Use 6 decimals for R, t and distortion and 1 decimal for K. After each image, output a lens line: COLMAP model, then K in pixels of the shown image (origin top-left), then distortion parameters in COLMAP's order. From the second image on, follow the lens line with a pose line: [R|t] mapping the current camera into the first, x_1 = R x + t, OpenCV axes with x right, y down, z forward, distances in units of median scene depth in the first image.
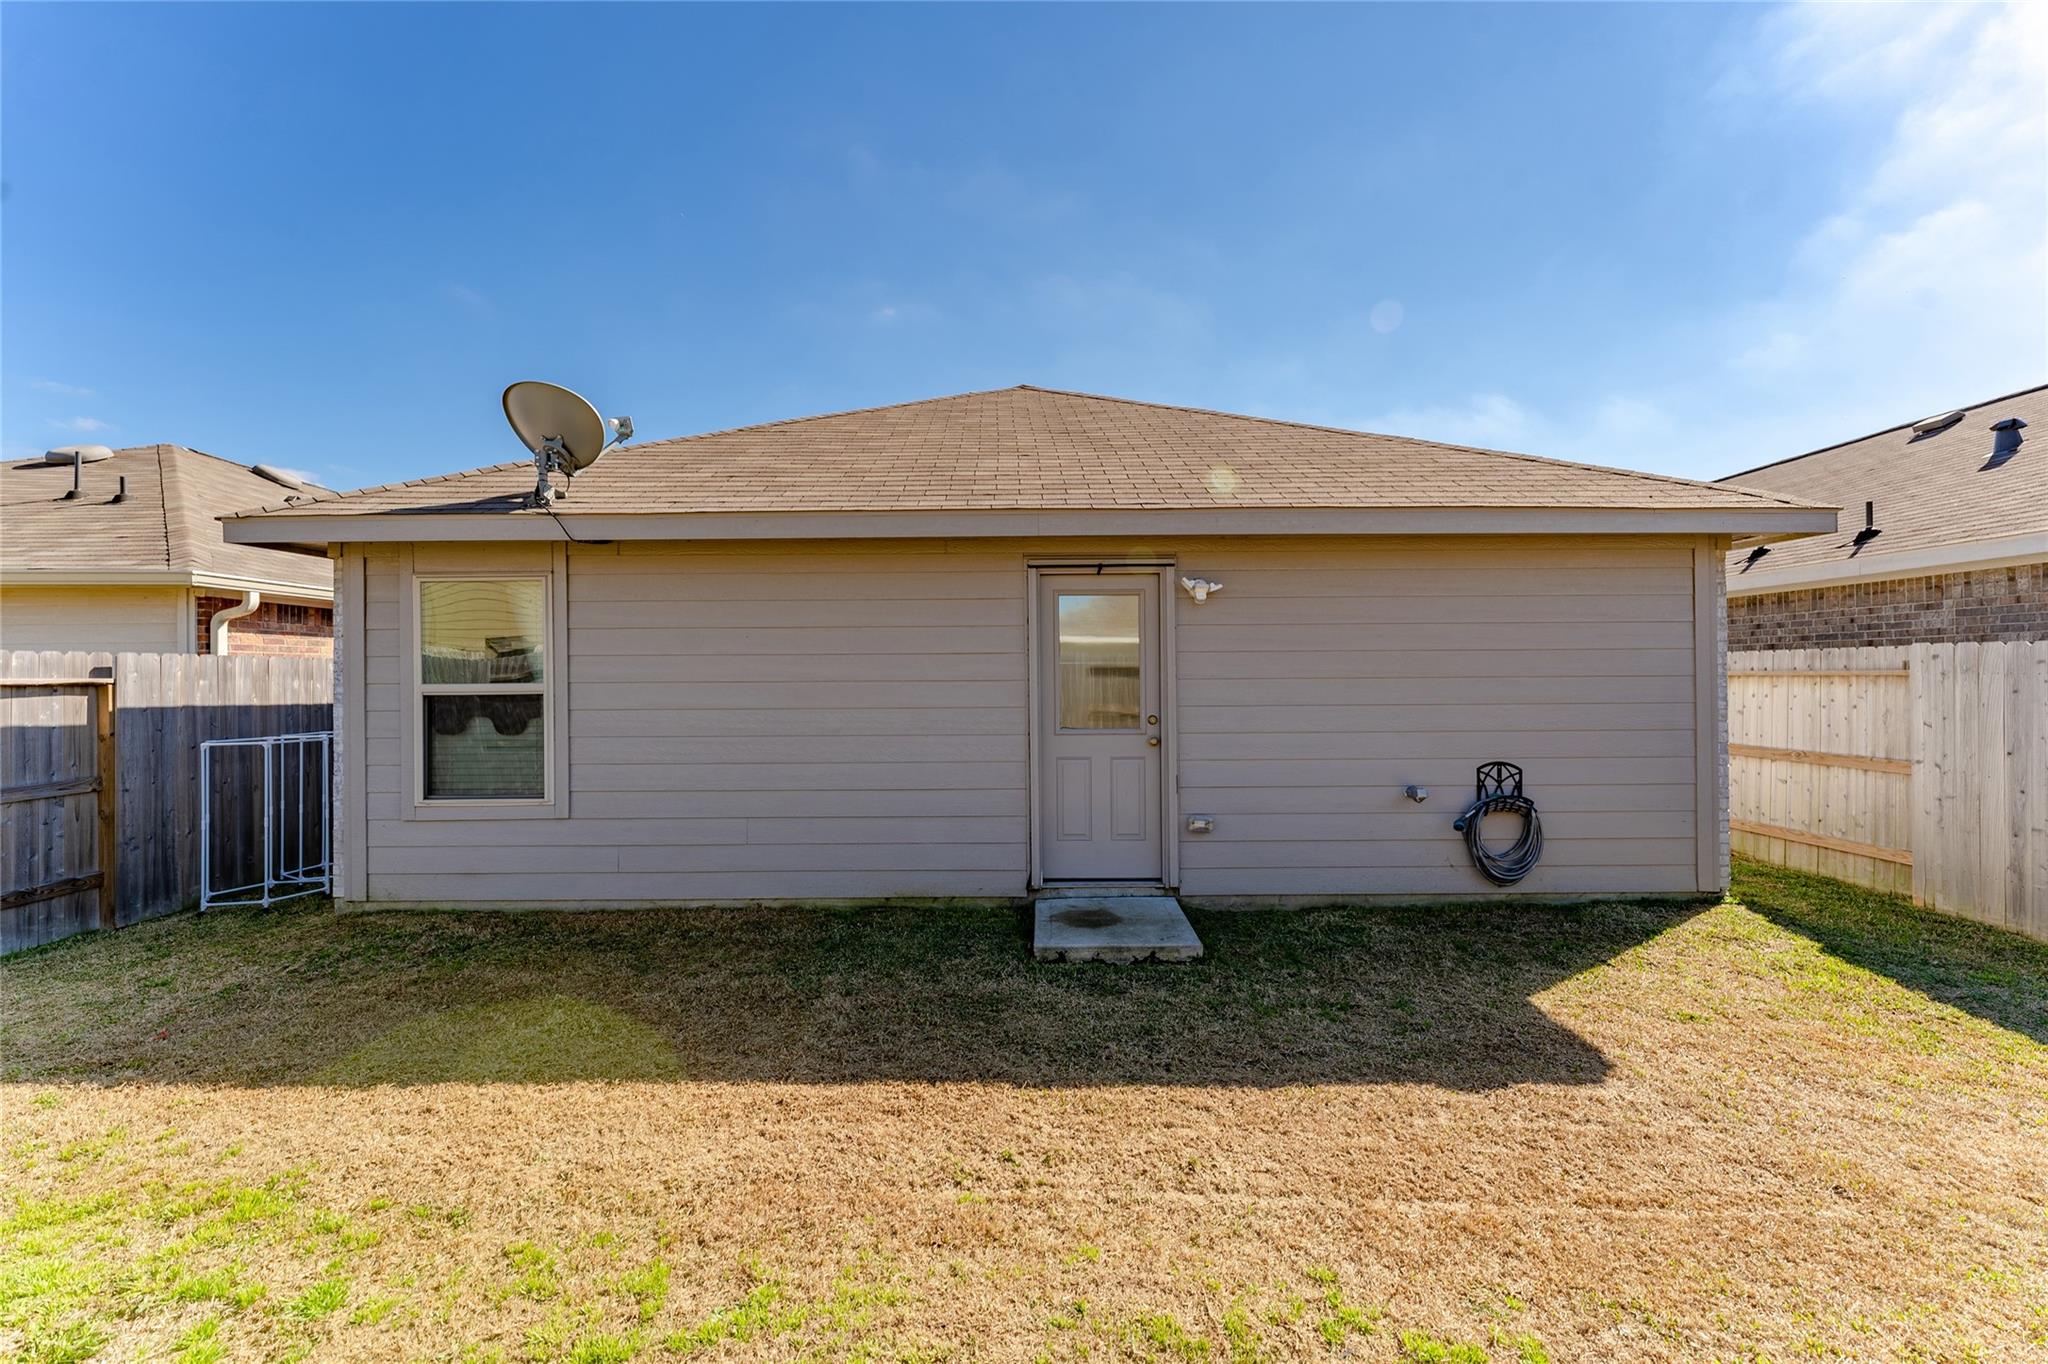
lens RADIAL K [[825.4, 0, 1024.0], [0, 825.4, 682.0], [0, 0, 1]] dist [-0.001207, 0.000085]
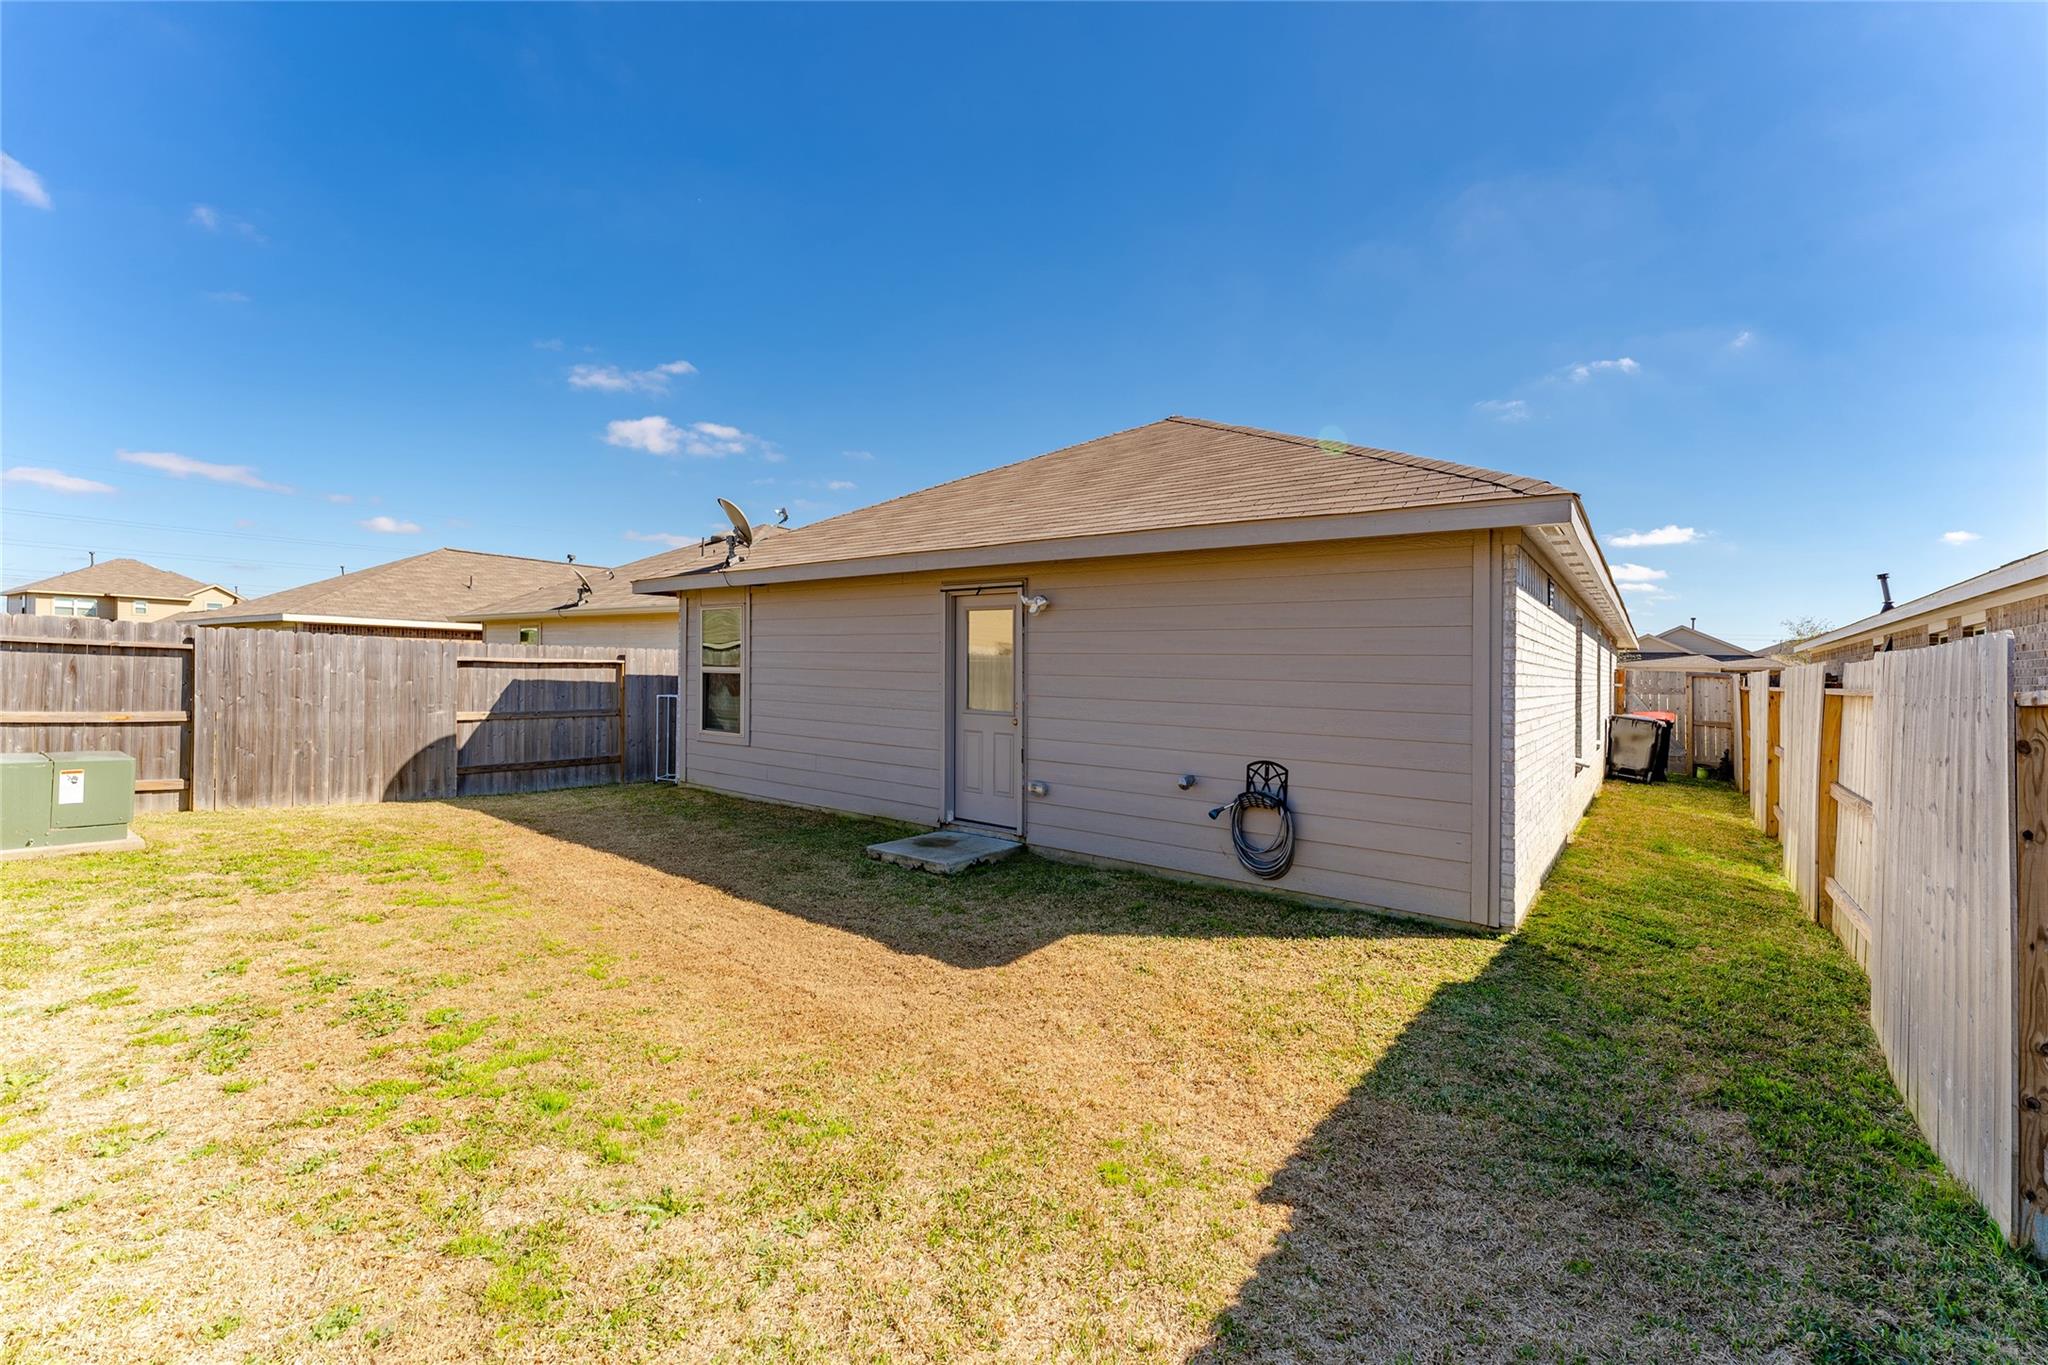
lens RADIAL K [[825.4, 0, 1024.0], [0, 825.4, 682.5], [0, 0, 1]] dist [-0.001207, 0.000085]
pose [[0.794883, 0.032254, -0.605905, 0.959576], [-0.032157, 0.999422, 0.011016, -0.004772], [0.605910, 0.010728, 0.795461, -0.024436]]
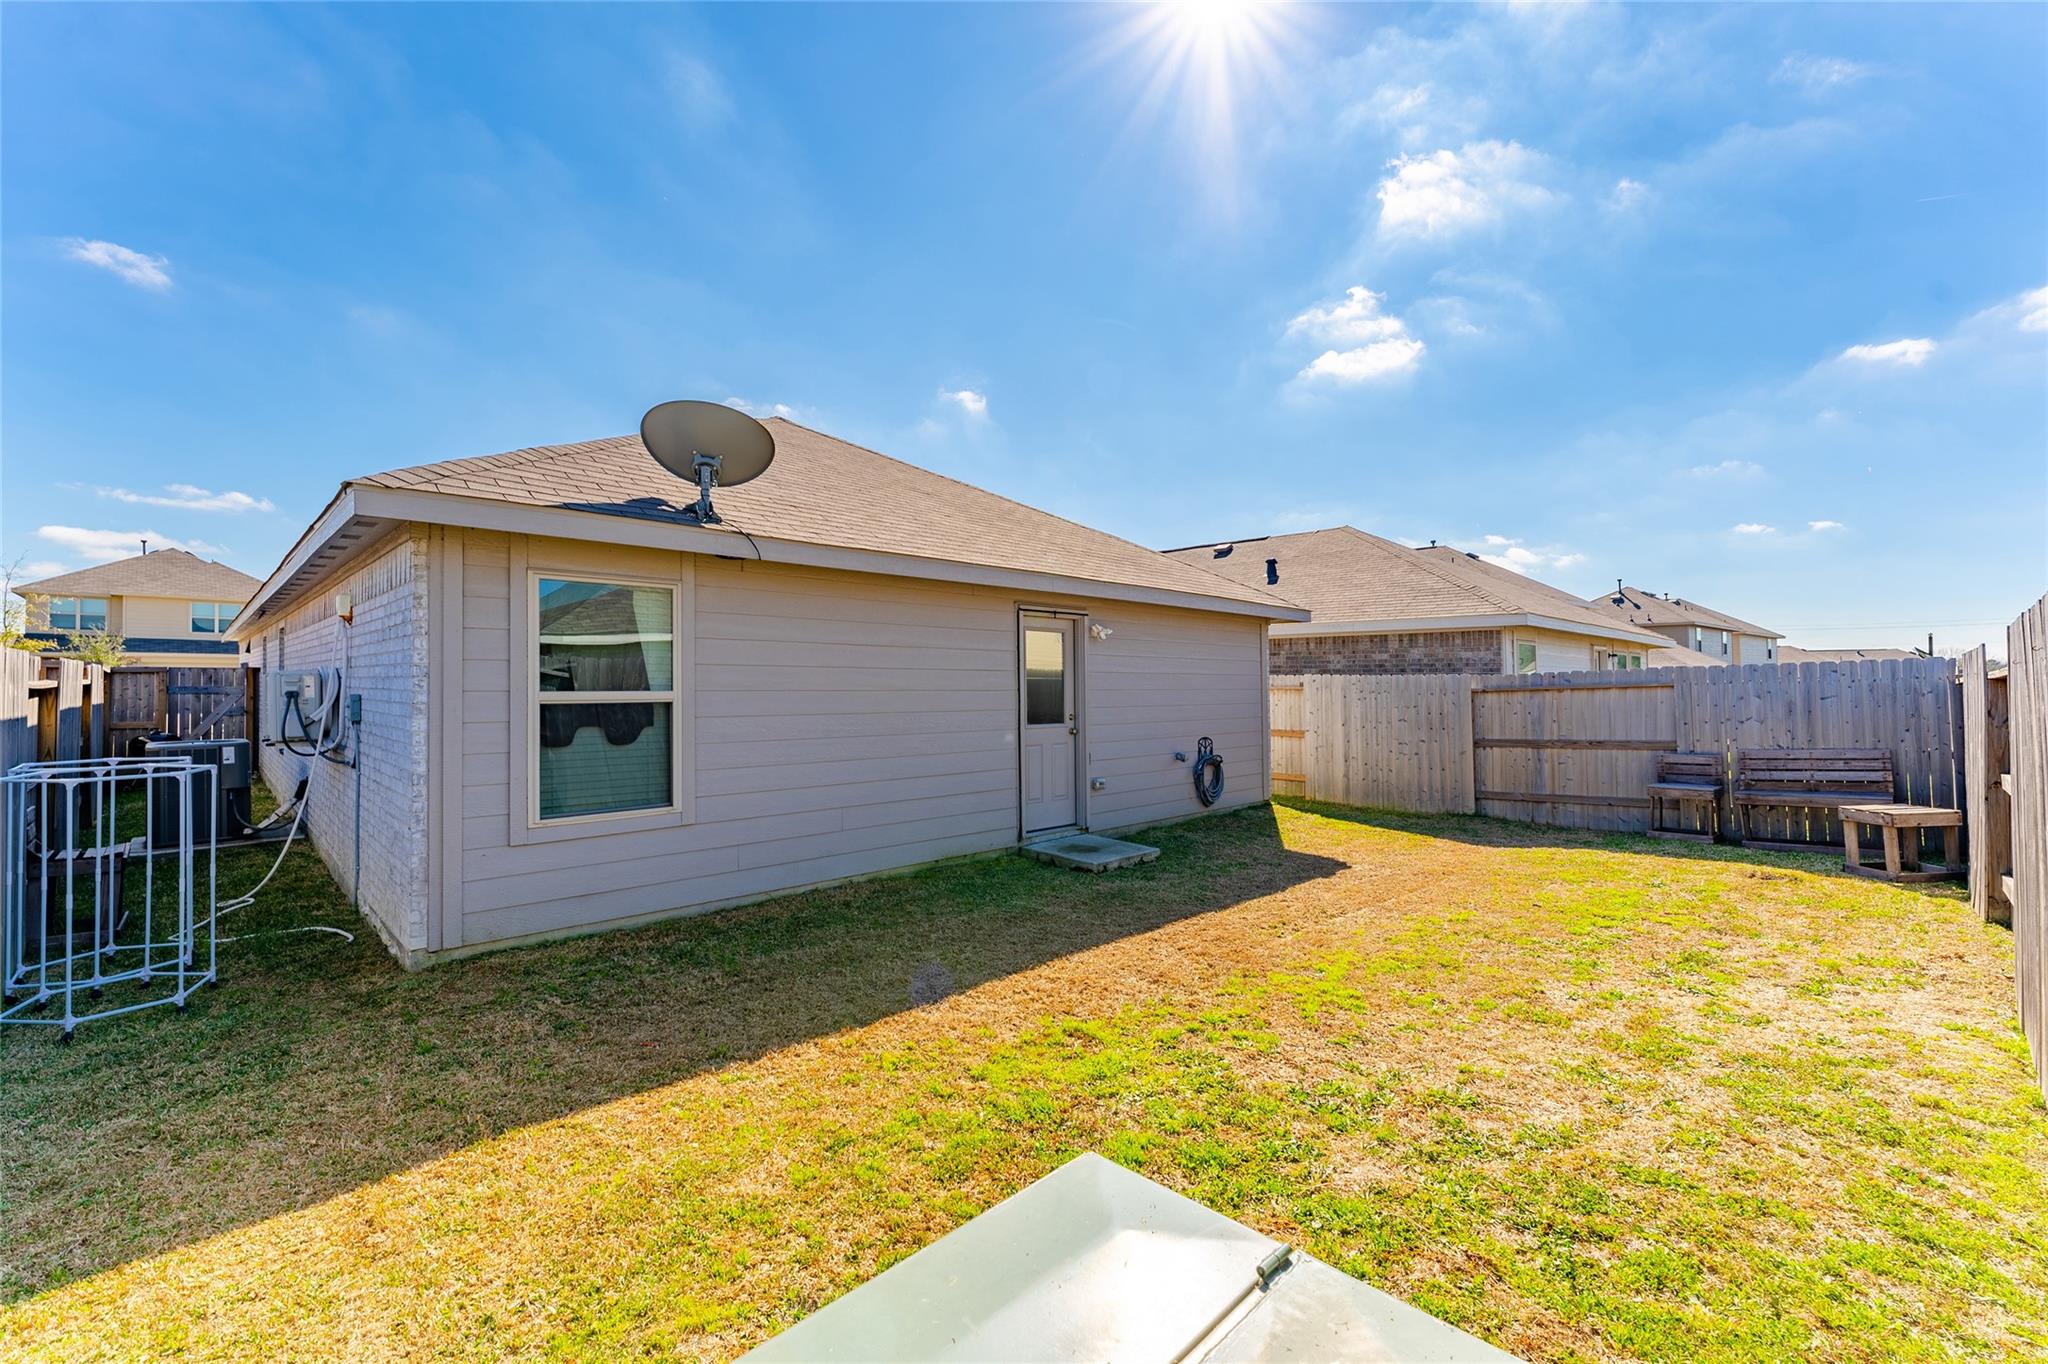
lens RADIAL K [[857.6, 0, 1008.0], [0, 857.6, 674.5], [0, 0, 1]] dist [0.001277, 0.000346]
pose [[0.718626, 0.016332, 0.695205, -1.012372], [-0.000439, 0.999735, -0.023032, 0.004785], [-0.695396, 0.016247, 0.718443, -0.033865]]
